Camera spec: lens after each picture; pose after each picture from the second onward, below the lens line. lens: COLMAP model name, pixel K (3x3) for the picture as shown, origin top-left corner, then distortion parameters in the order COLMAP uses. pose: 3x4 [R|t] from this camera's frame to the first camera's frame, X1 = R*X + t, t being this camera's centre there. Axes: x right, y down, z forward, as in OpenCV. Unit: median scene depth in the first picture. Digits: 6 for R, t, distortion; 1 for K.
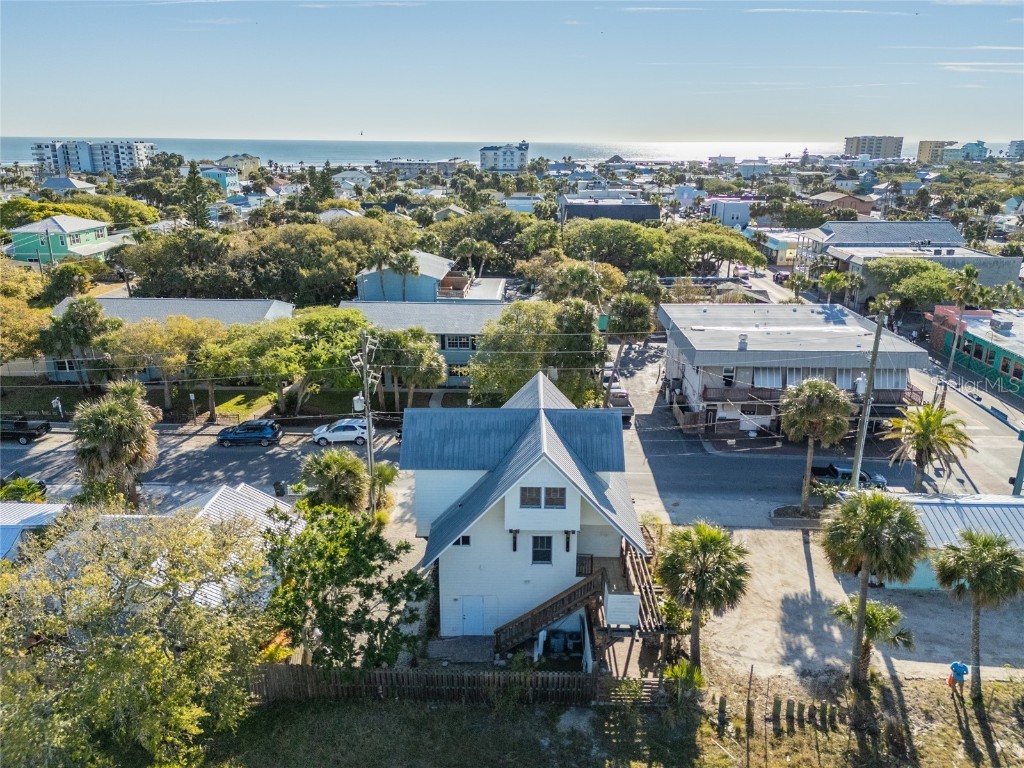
lens RADIAL K [[760.1, 0, 519.3], [0, 760.1, 384.3], [0, 0, 1]] dist [0.102394, -0.112589]
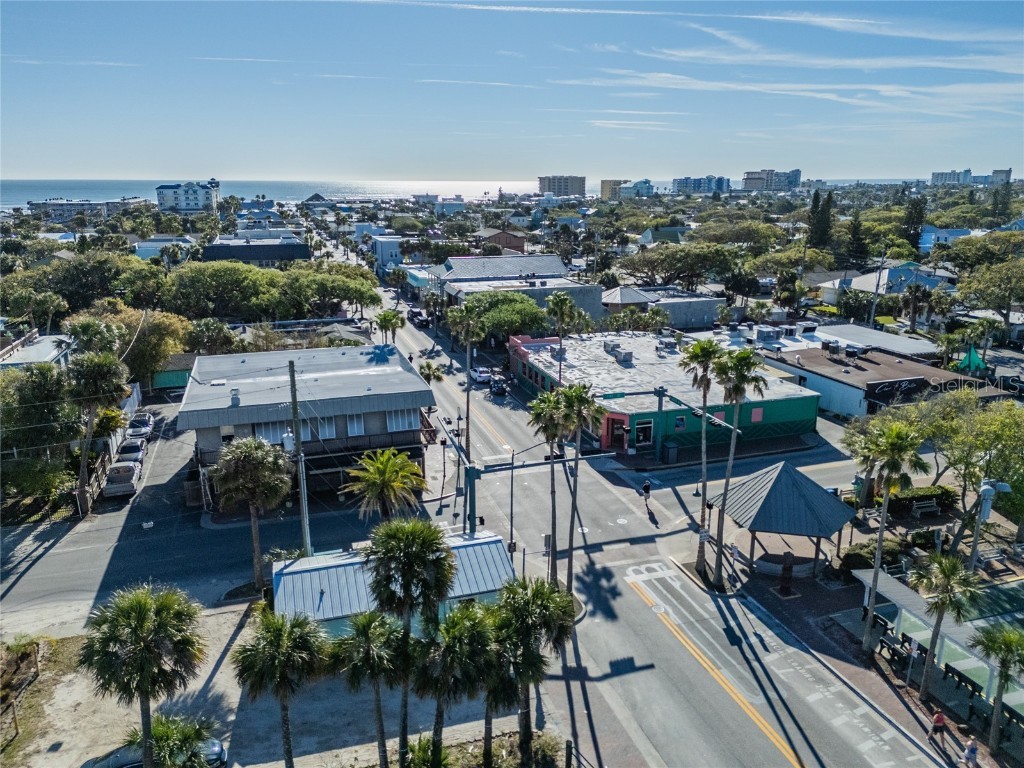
lens RADIAL K [[760.1, 0, 519.3], [0, 760.1, 384.3], [0, 0, 1]] dist [0.102394, -0.112589]
pose [[0.945225, -0.092753, 0.312965, 0.095795], [0.107000, 0.993847, -0.028621, -0.002624], [-0.308385, 0.060540, 0.949333, 0.010265]]
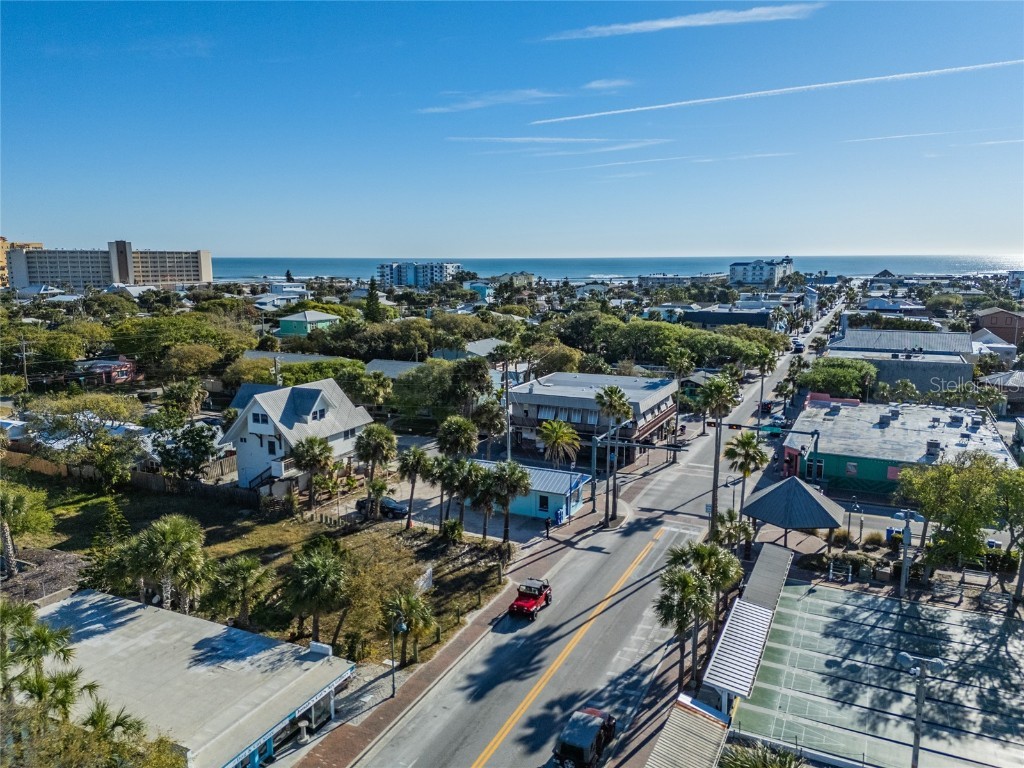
lens RADIAL K [[760.1, 0, 519.3], [0, 760.1, 384.3], [0, 0, 1]] dist [0.102394, -0.112589]
pose [[0.909708, 0.062062, -0.410583, 0.268143], [-0.119411, 0.986102, -0.115518, 0.035317], [0.397708, 0.154116, 0.904476, -0.126467]]
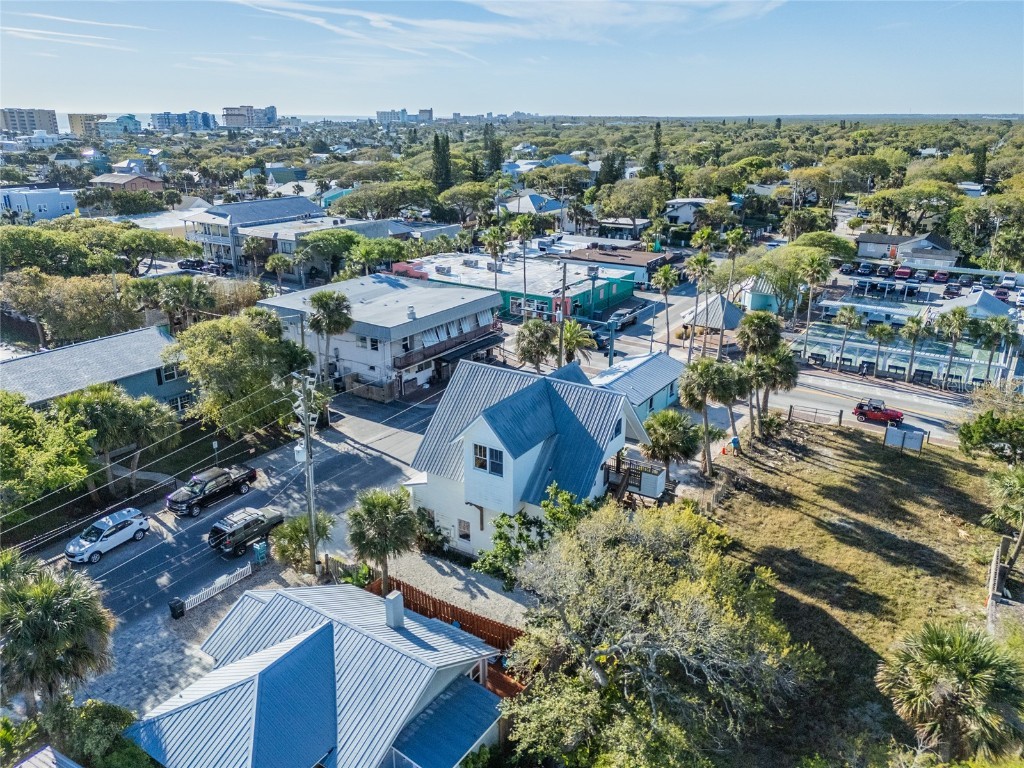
lens RADIAL K [[760.1, 0, 519.3], [0, 760.1, 384.3], [0, 0, 1]] dist [0.102394, -0.112589]
pose [[0.532313, -0.287254, 0.796321, -0.179529], [0.259316, 0.950780, 0.169627, -0.032370], [-0.805852, 0.116204, 0.580602, 0.058108]]
